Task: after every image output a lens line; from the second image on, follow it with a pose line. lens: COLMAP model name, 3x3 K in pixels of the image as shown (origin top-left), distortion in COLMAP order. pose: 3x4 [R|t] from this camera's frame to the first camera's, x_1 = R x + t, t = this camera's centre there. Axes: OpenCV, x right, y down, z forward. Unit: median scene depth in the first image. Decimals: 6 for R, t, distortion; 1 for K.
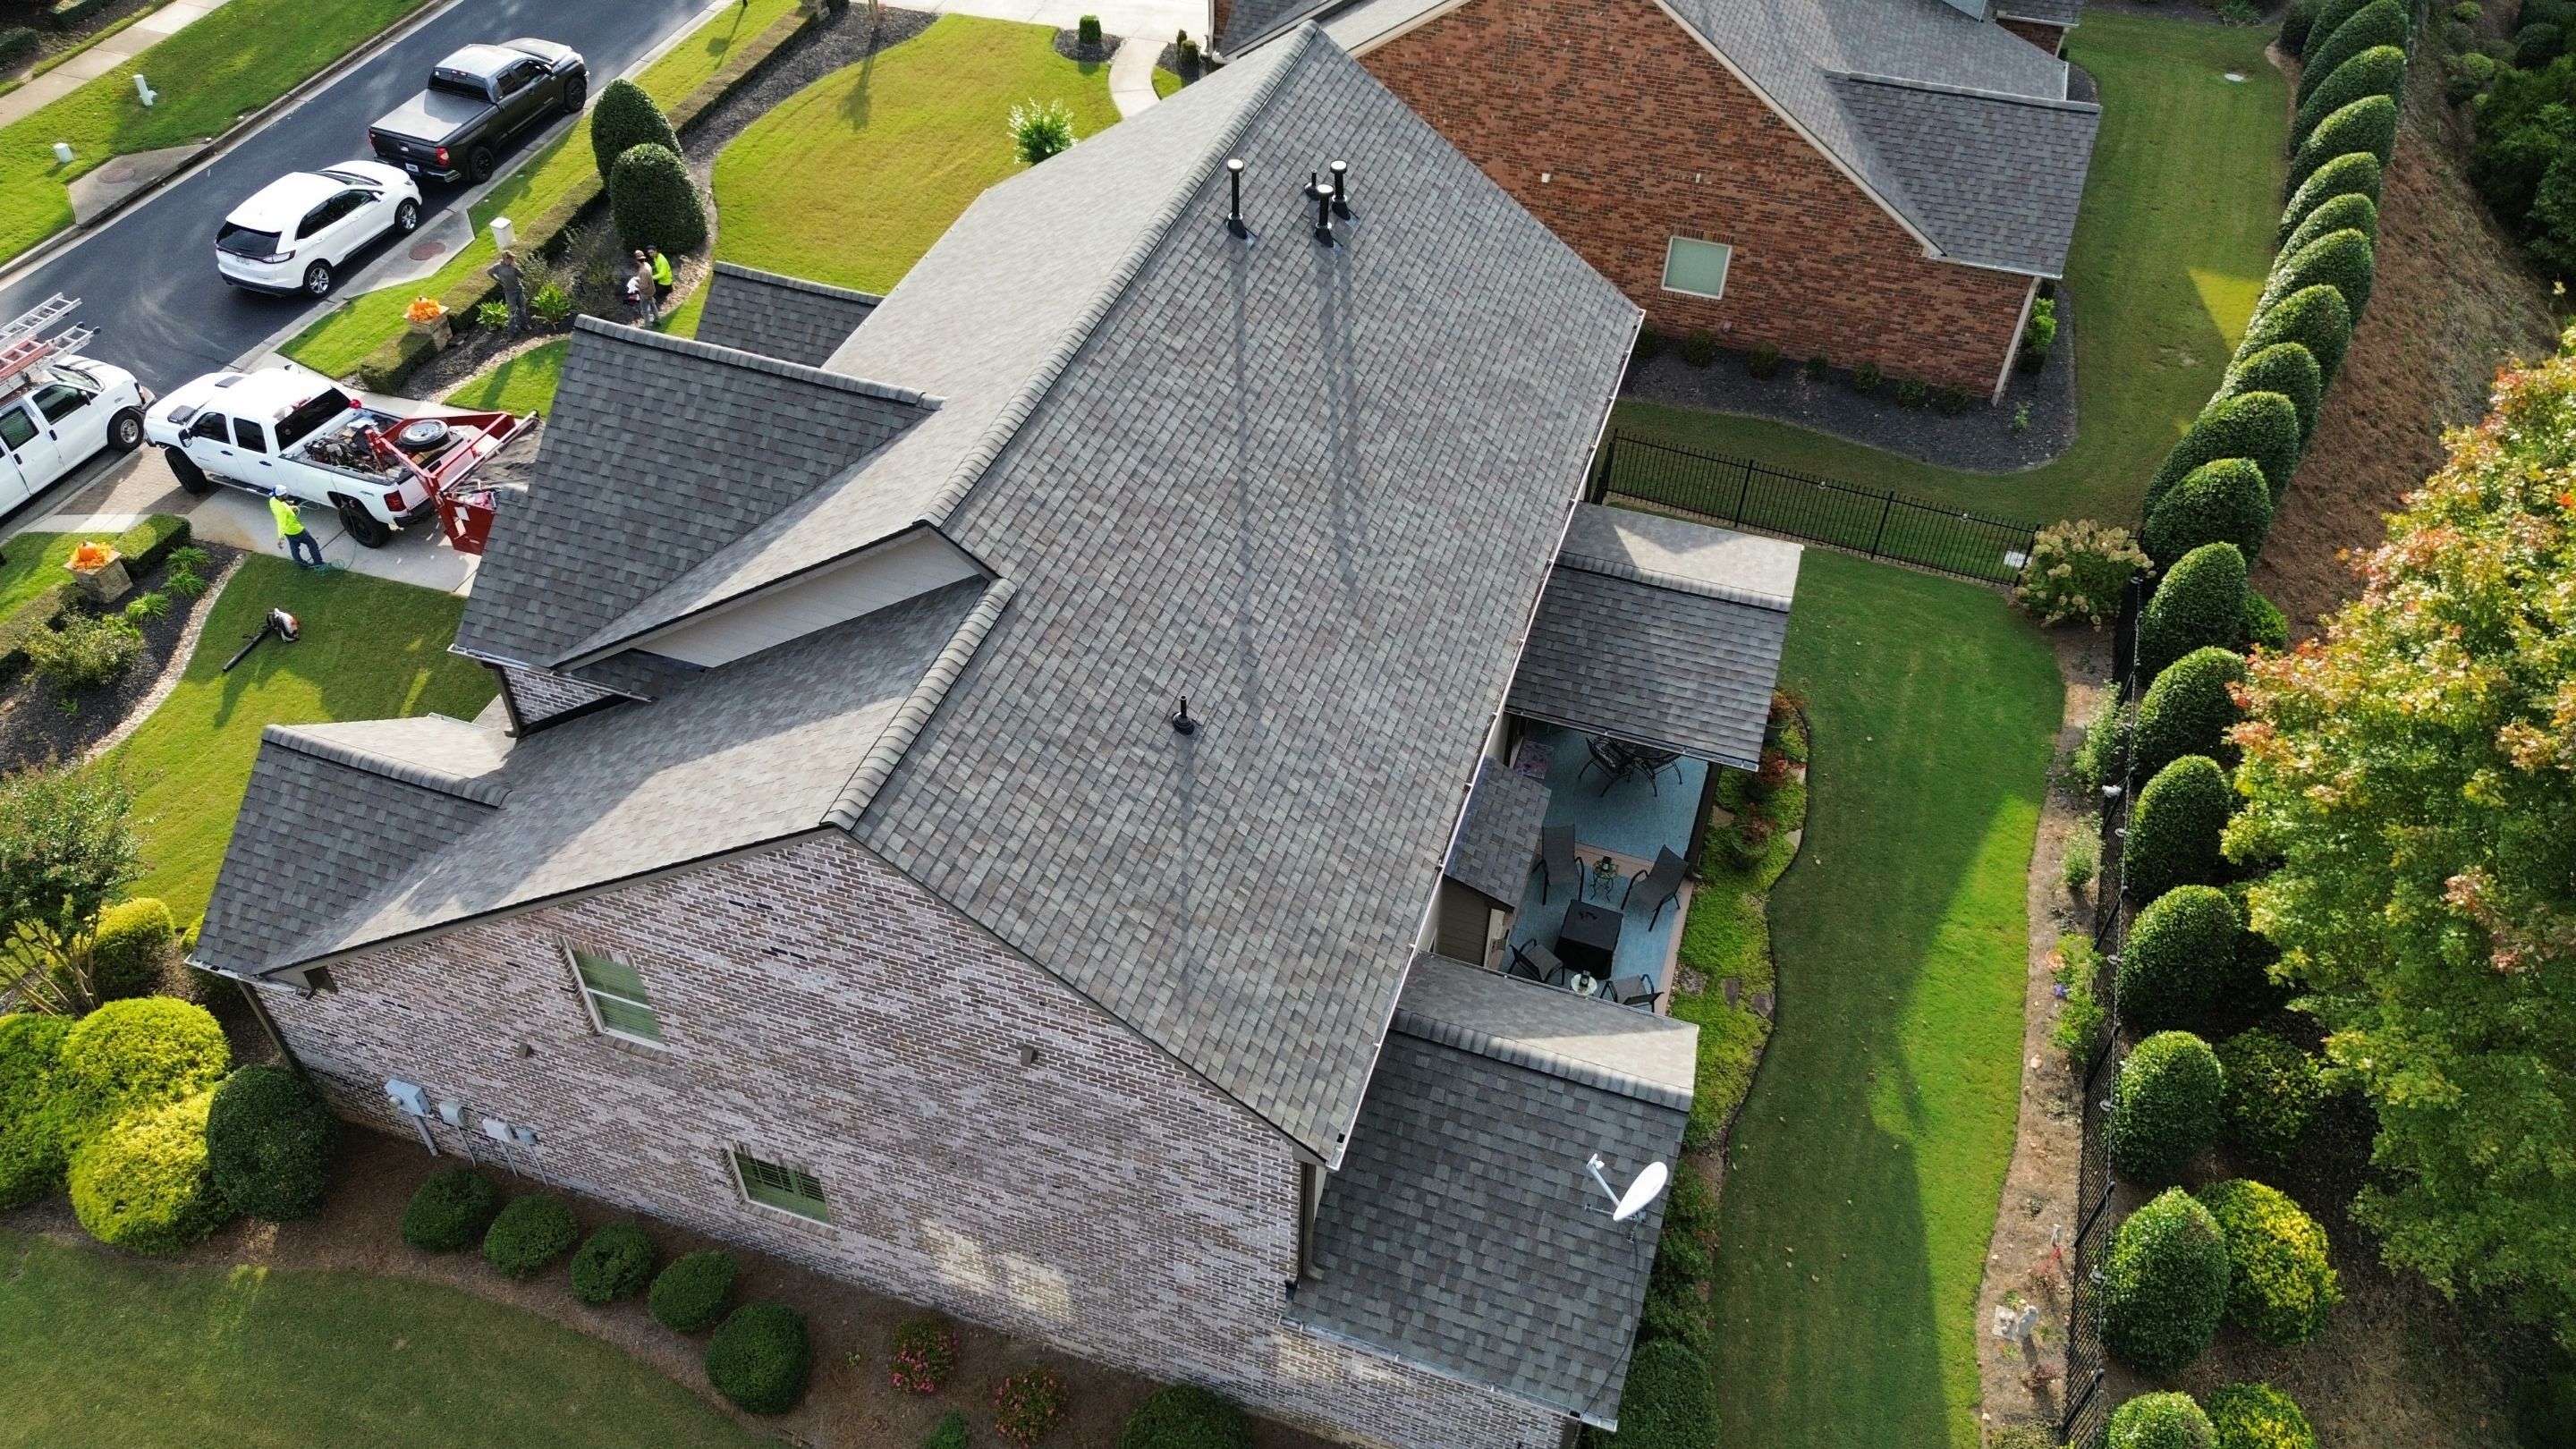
lens RADIAL K [[1819.1, 0, 1291.8], [0, 1819.1, 723.0], [0, 0, 1]] dist [0.072685, -0.065028]
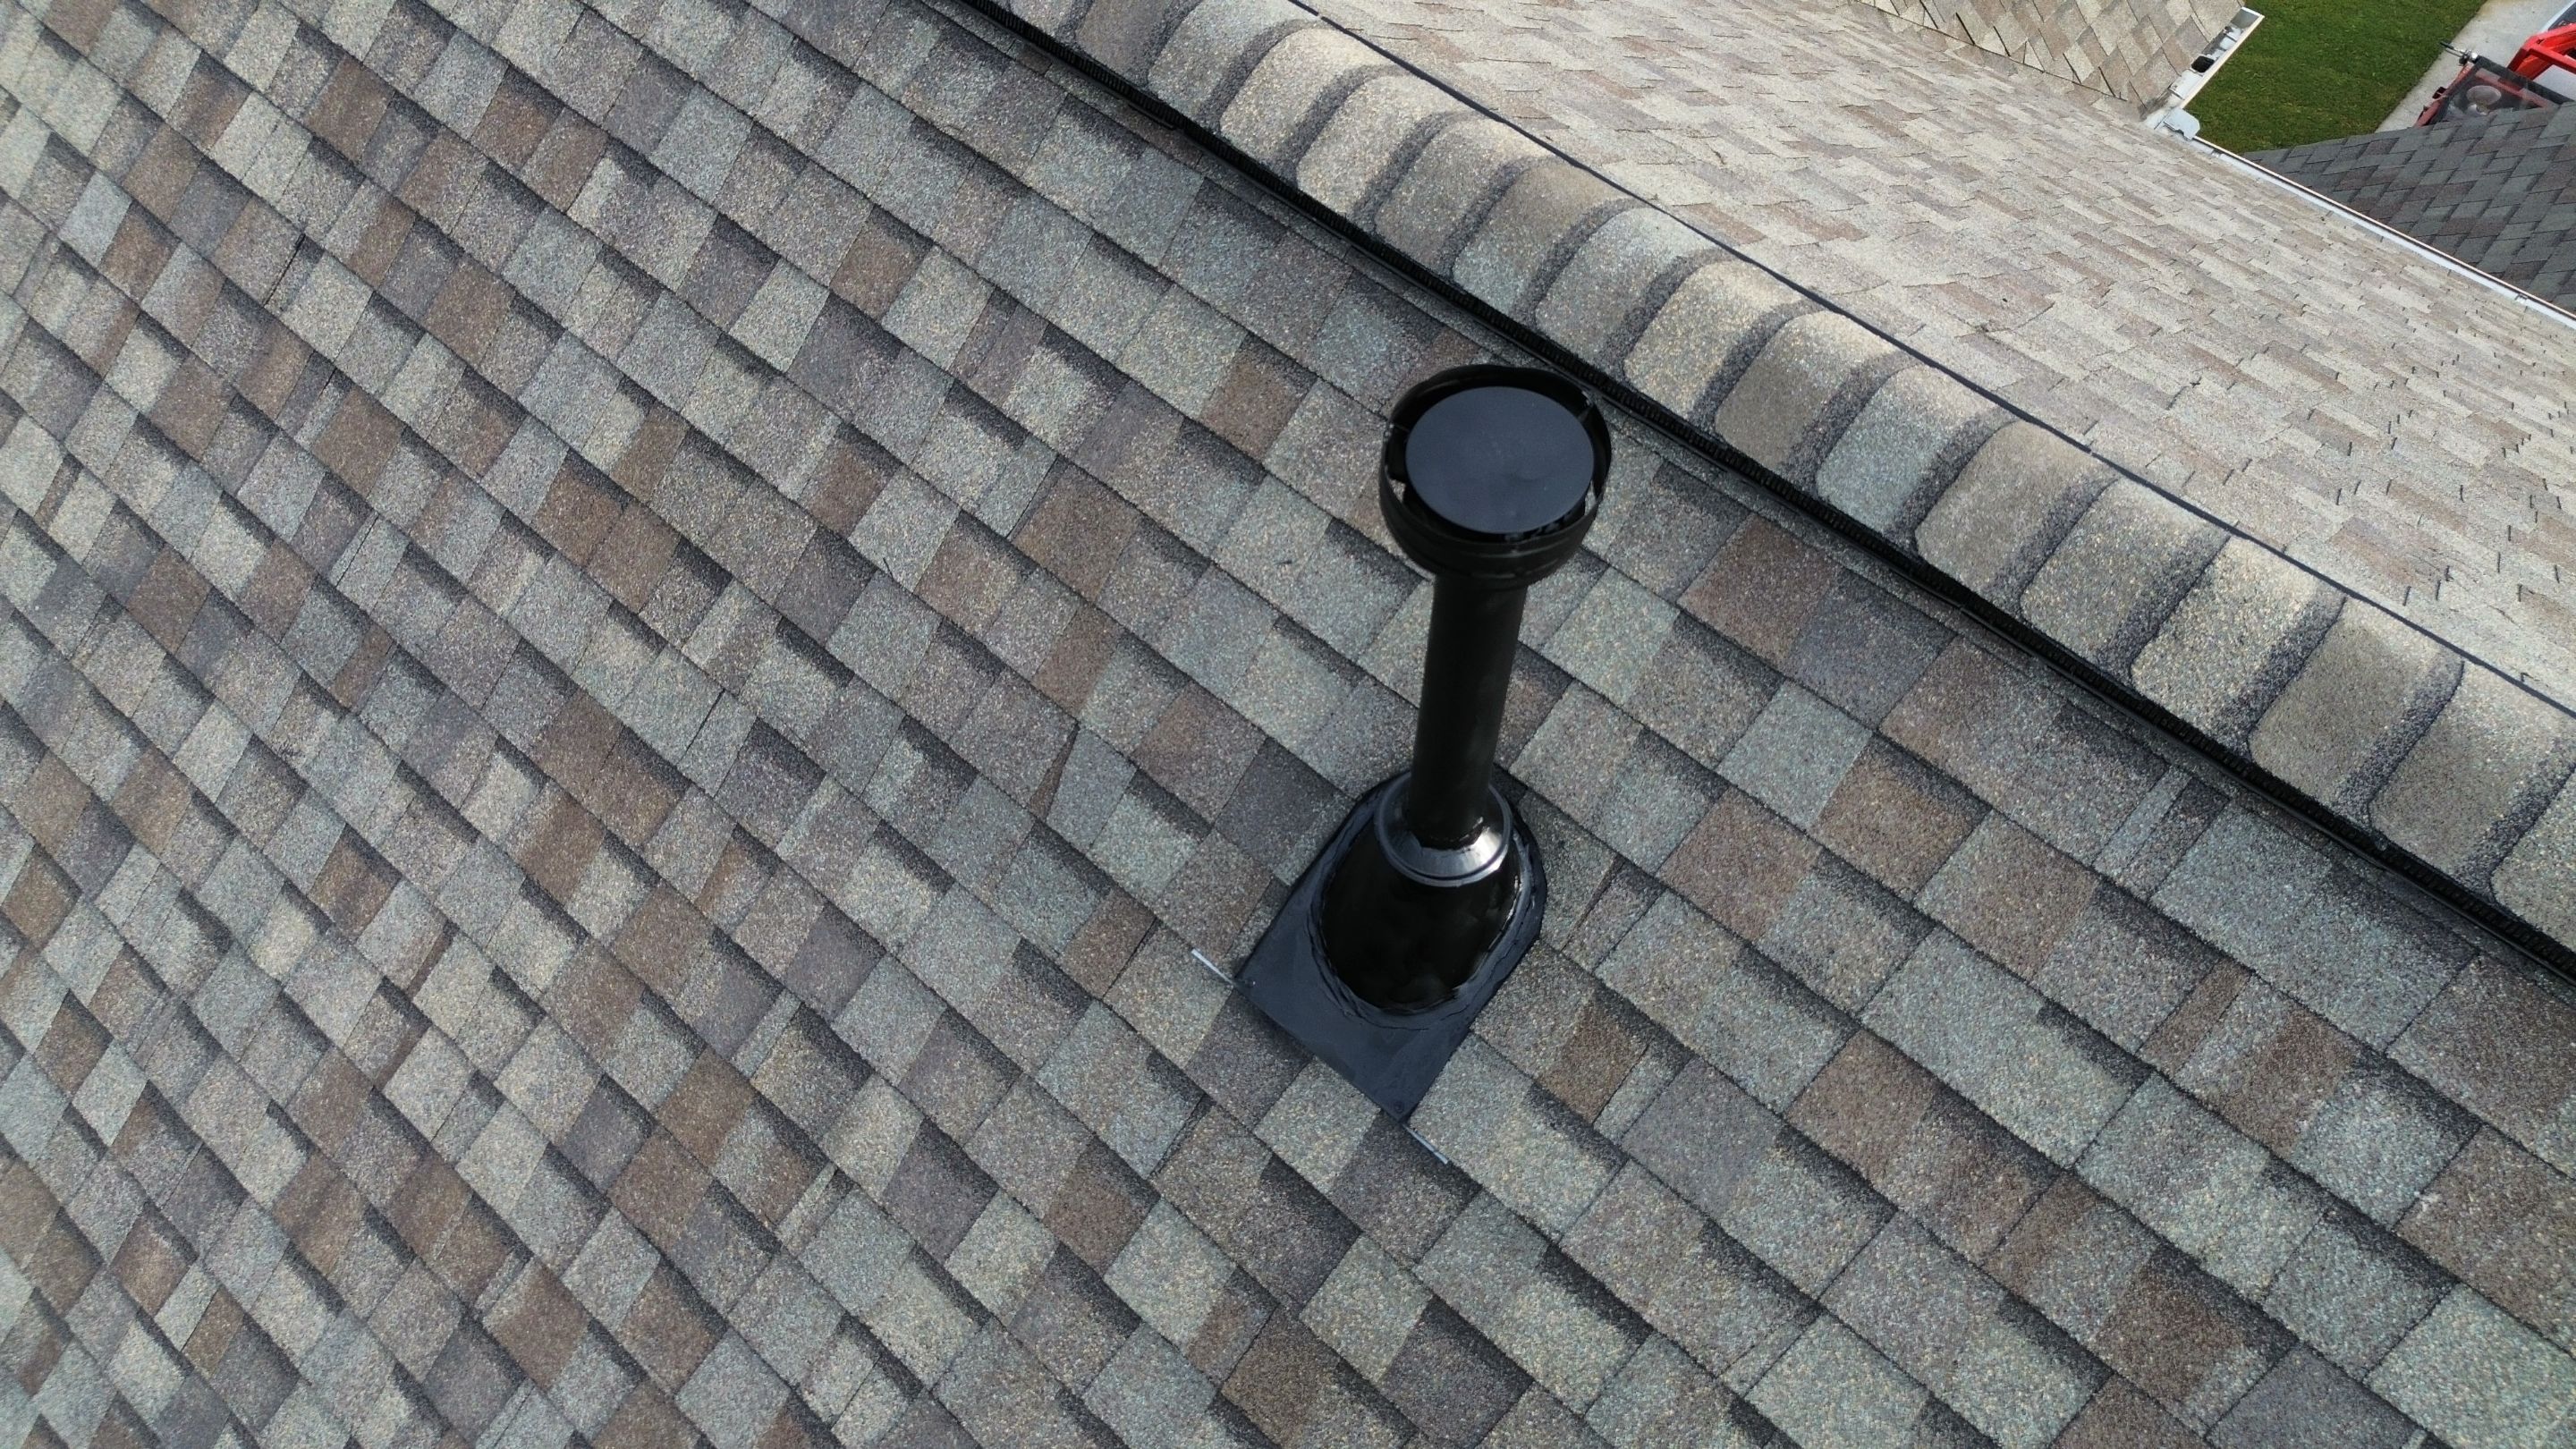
lens RADIAL K [[1819.1, 0, 1281.5], [0, 1819.1, 723.4], [0, 0, 1]] dist [0.072685, -0.065028]
pose [[-0.386724, 0.770852, -0.506194, 0.018421], [-0.651398, 0.160208, 0.741629, -0.357033], [0.652783, 0.616539, 0.440175, 0.985681]]
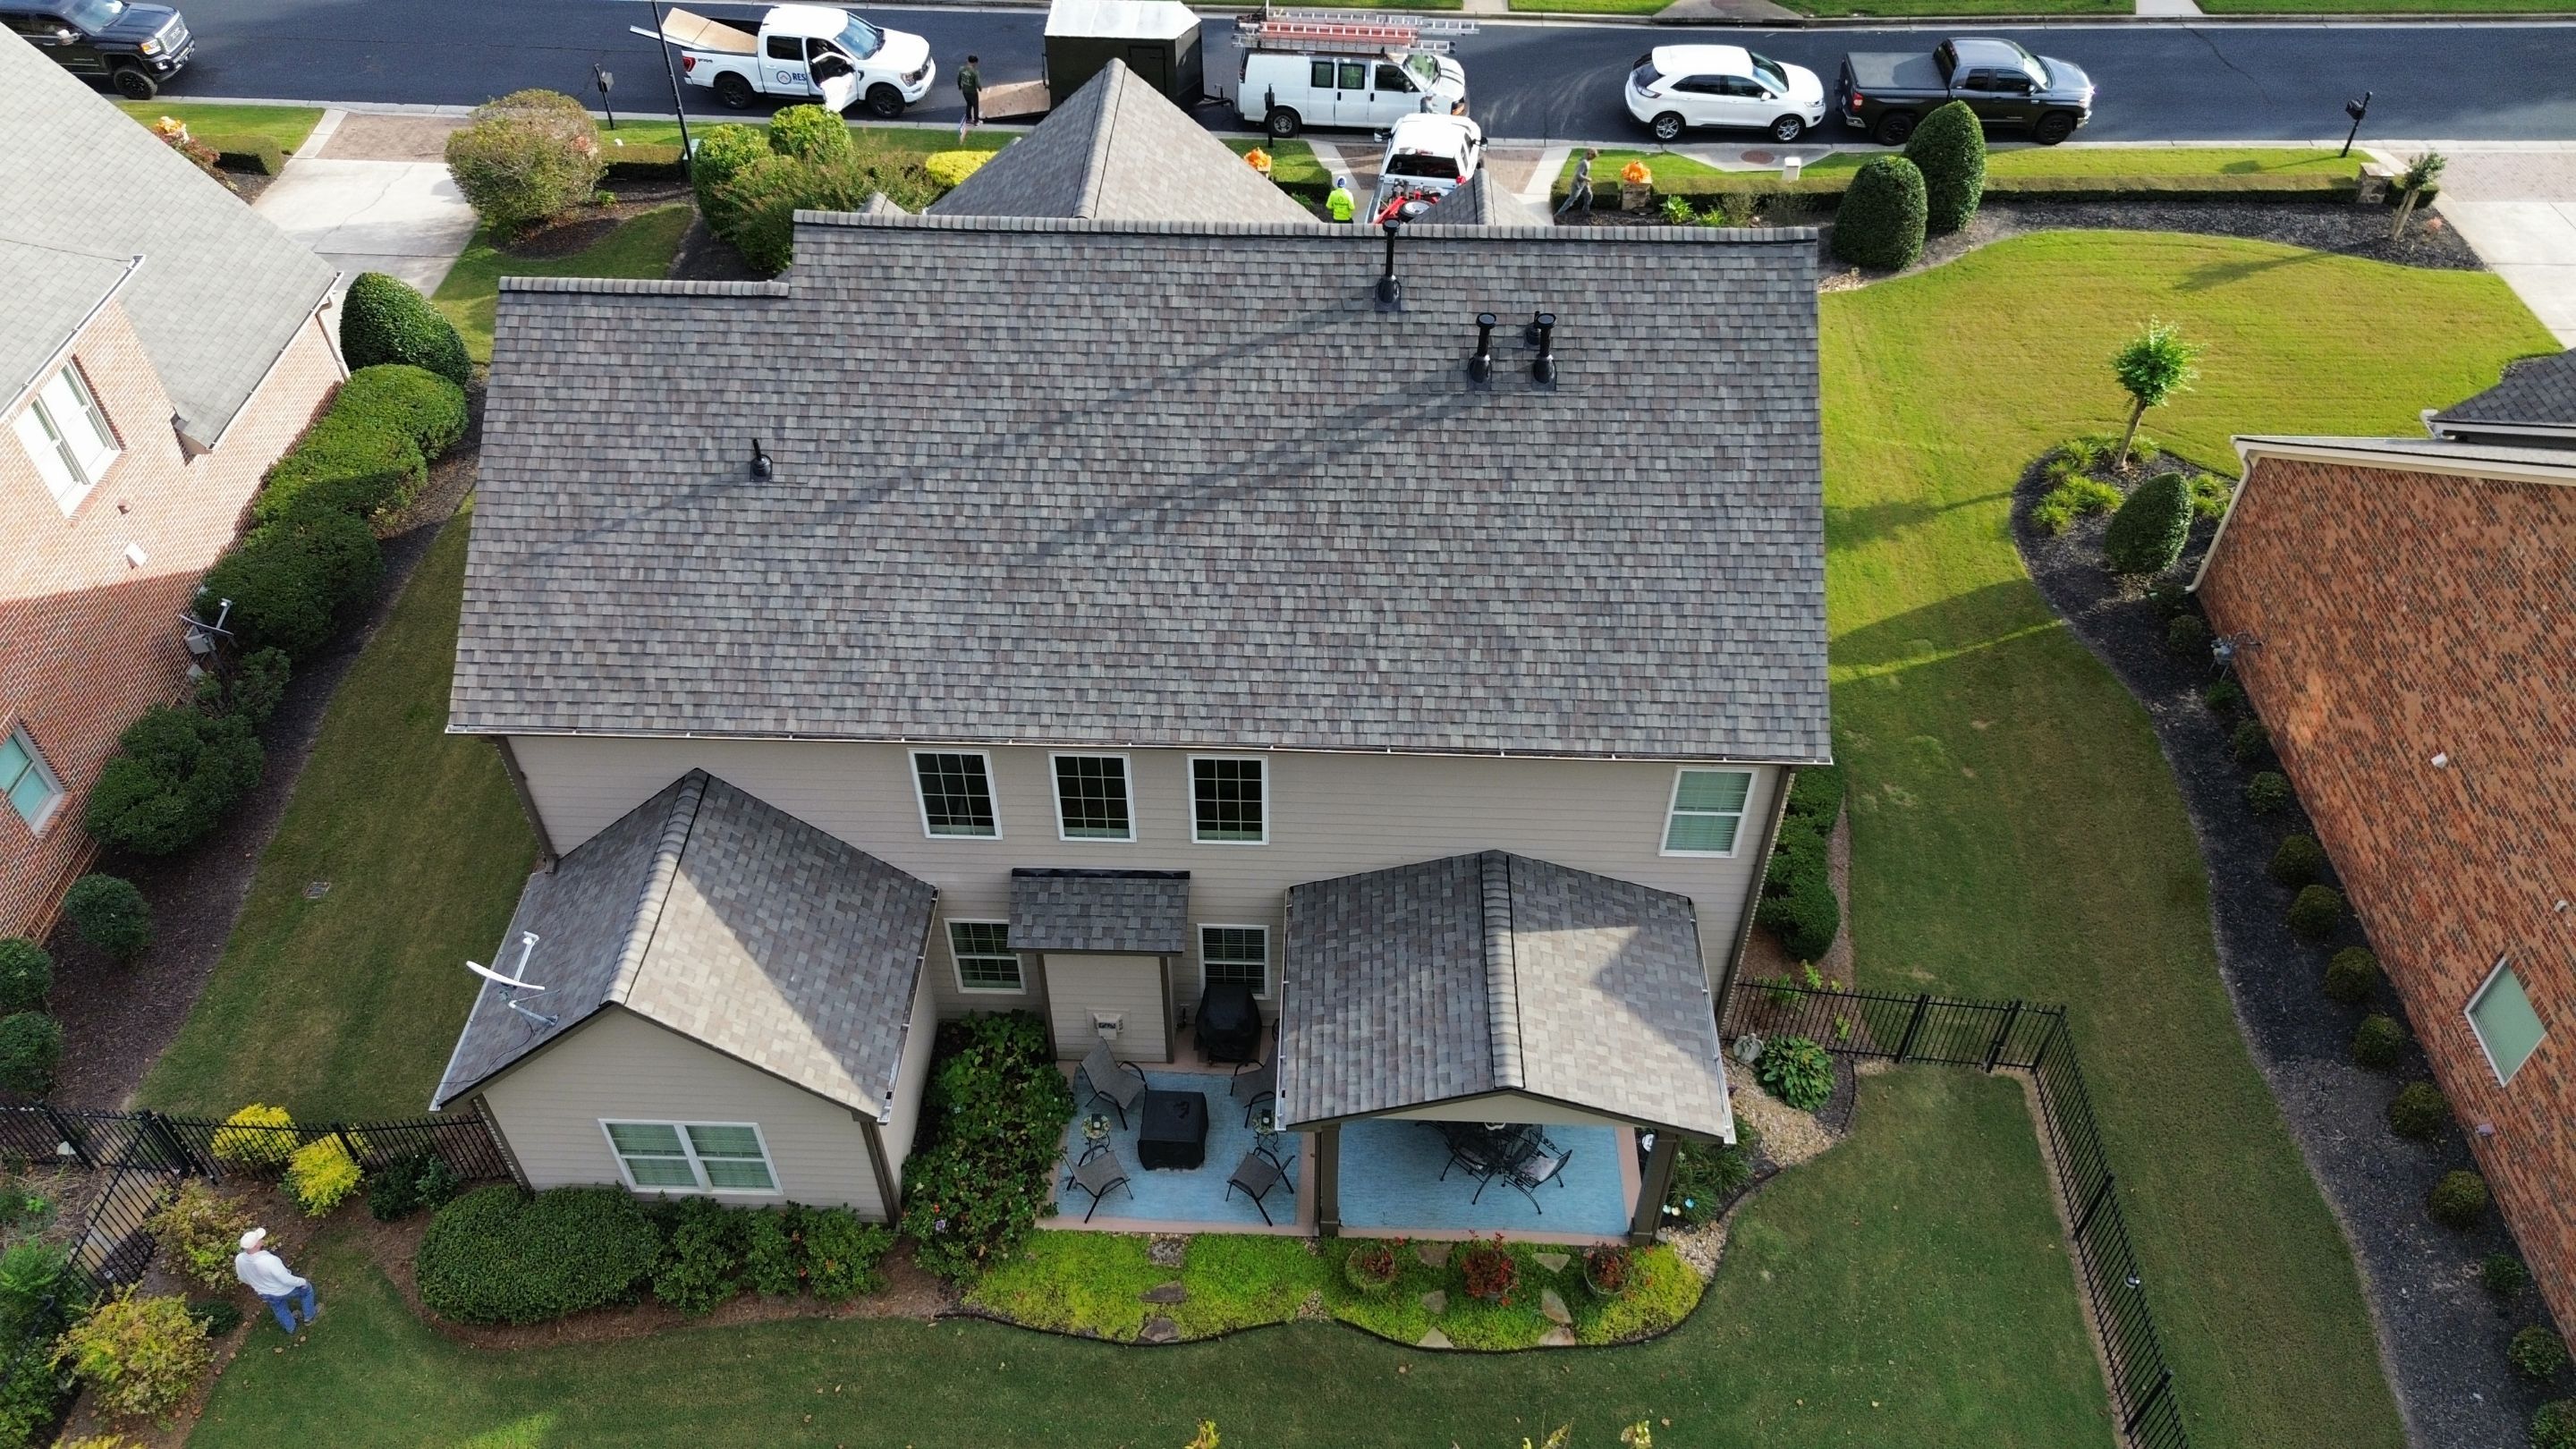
lens RADIAL K [[1819.1, 0, 1300.5], [0, 1819.1, 726.3], [0, 0, 1]] dist [0.072685, -0.065028]
pose [[0.283130, 0.661637, -0.694315, 0.802149], [-0.665318, 0.656919, 0.354696, -0.446484], [0.690789, 0.361515, 0.626193, 0.475062]]
